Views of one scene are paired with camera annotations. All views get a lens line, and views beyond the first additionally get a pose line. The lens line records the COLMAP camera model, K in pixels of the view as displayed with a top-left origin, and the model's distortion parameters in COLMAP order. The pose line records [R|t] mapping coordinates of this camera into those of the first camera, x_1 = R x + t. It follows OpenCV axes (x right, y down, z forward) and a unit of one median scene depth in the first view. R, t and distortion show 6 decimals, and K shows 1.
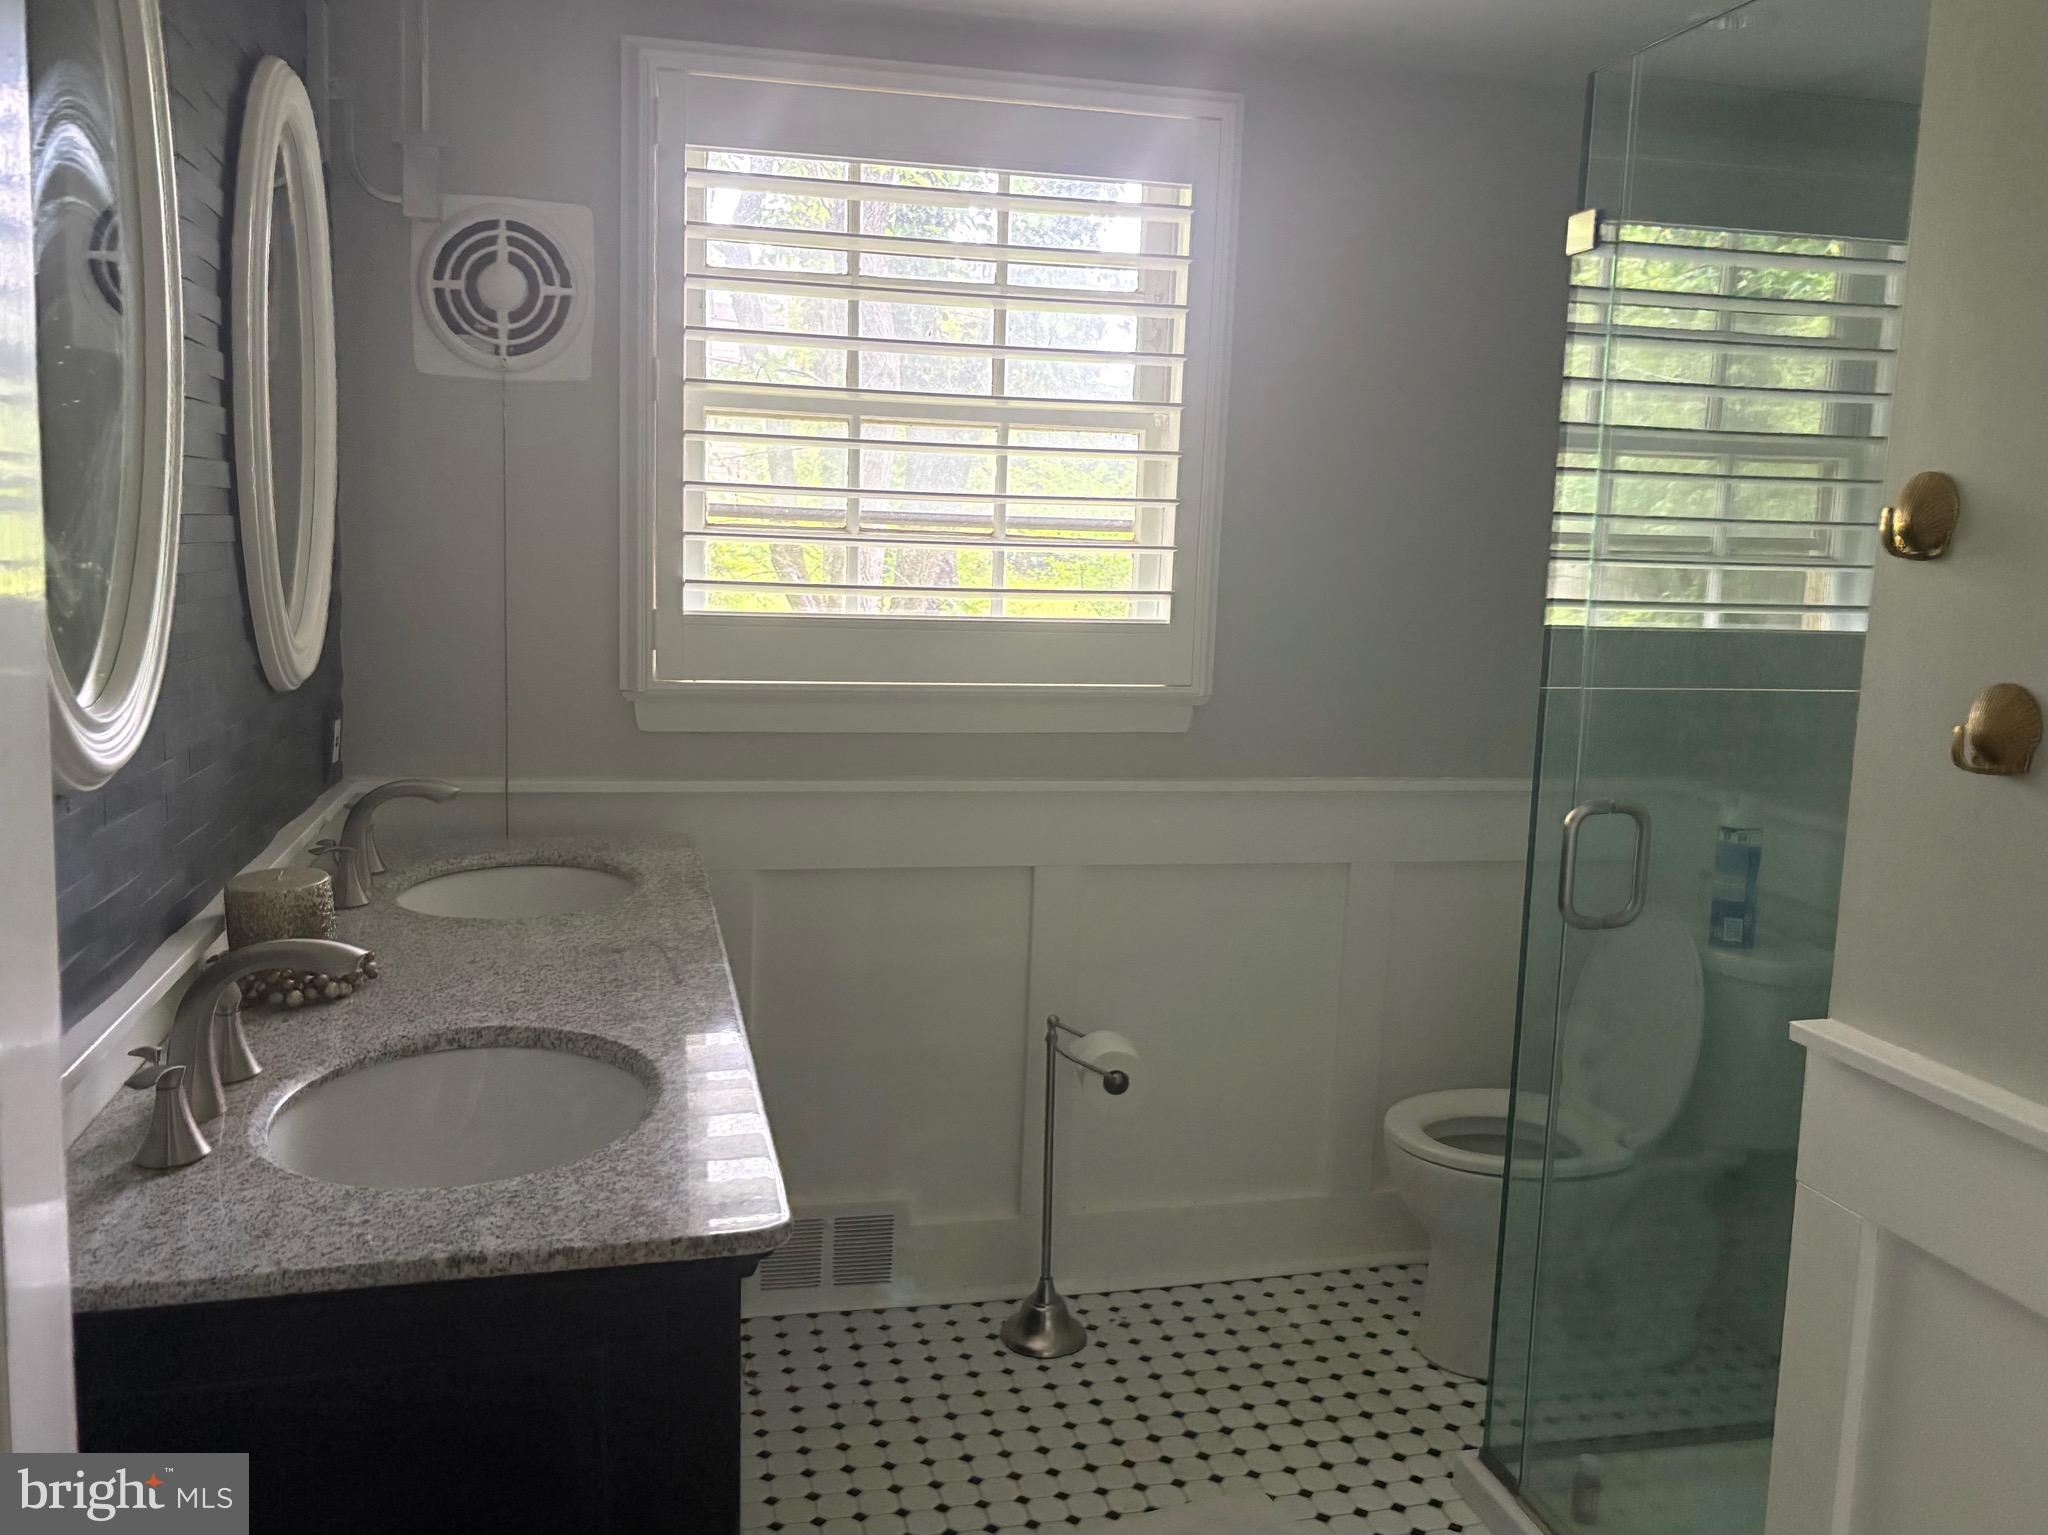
lens RADIAL K [[1607.6, 0, 1028.2], [0, 1607.6, 766.8], [0, 0, 1]] dist [0.031695, -0.104850]
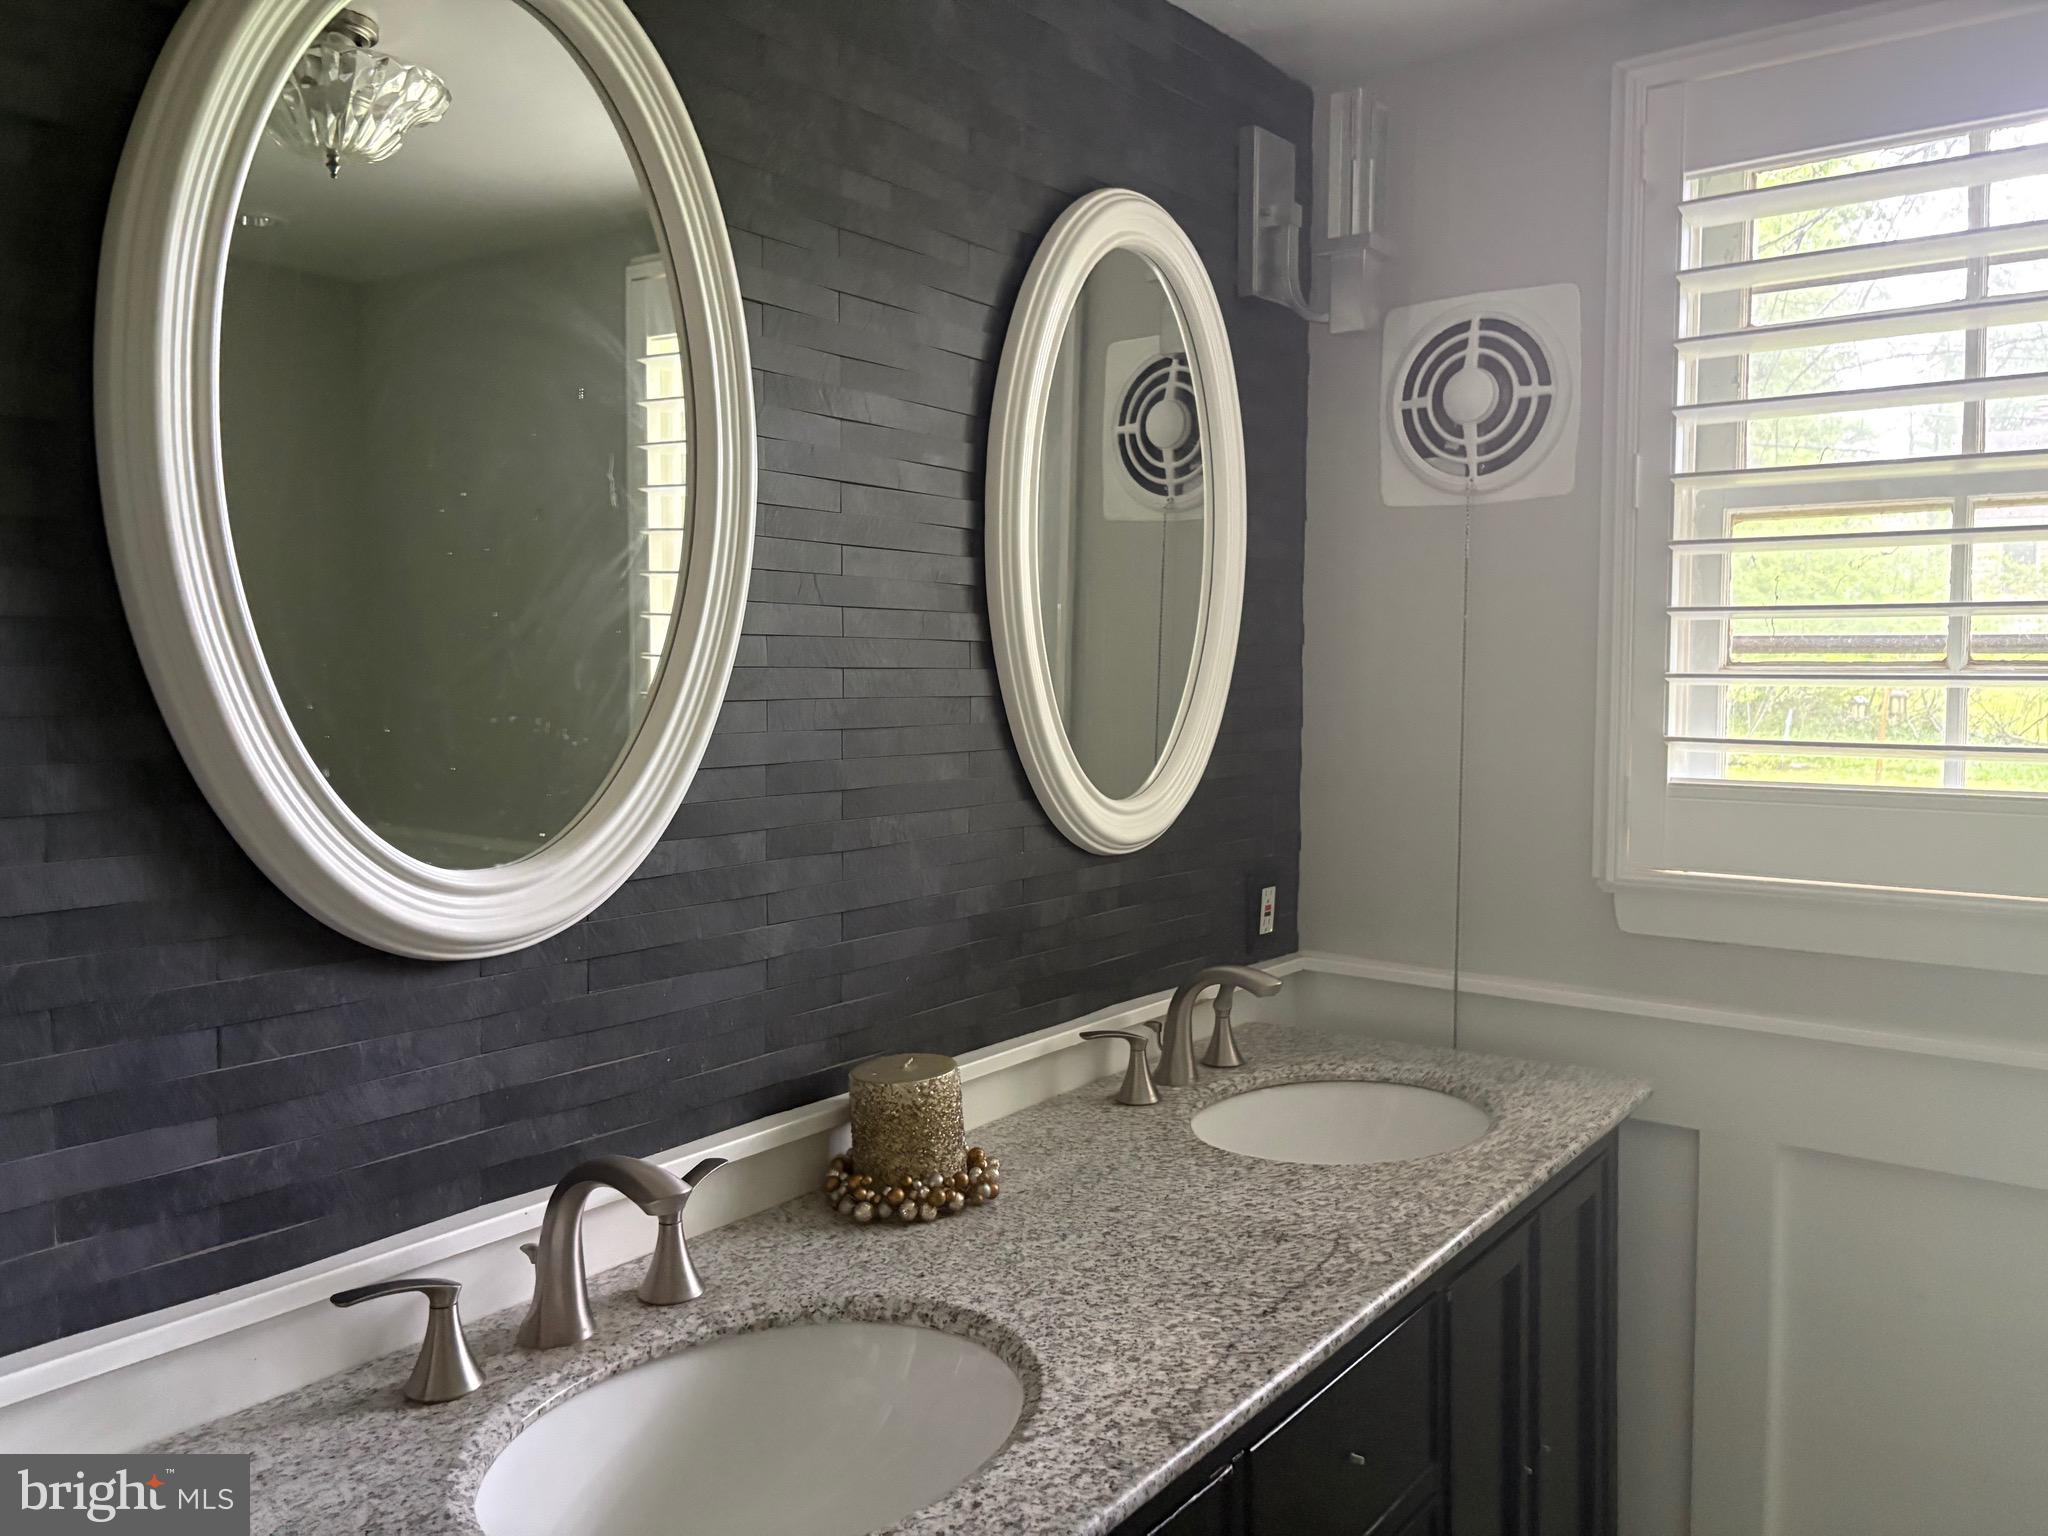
lens RADIAL K [[1551.5, 0, 1021.8], [0, 1551.5, 746.0], [0, 0, 1]] dist [0.025155, 0.006240]
pose [[0.633657, 0.007311, -0.773580, 0.161366], [-0.088283, 0.994106, -0.062920, -0.040279], [0.768560, 0.108164, 0.630568, 0.314370]]
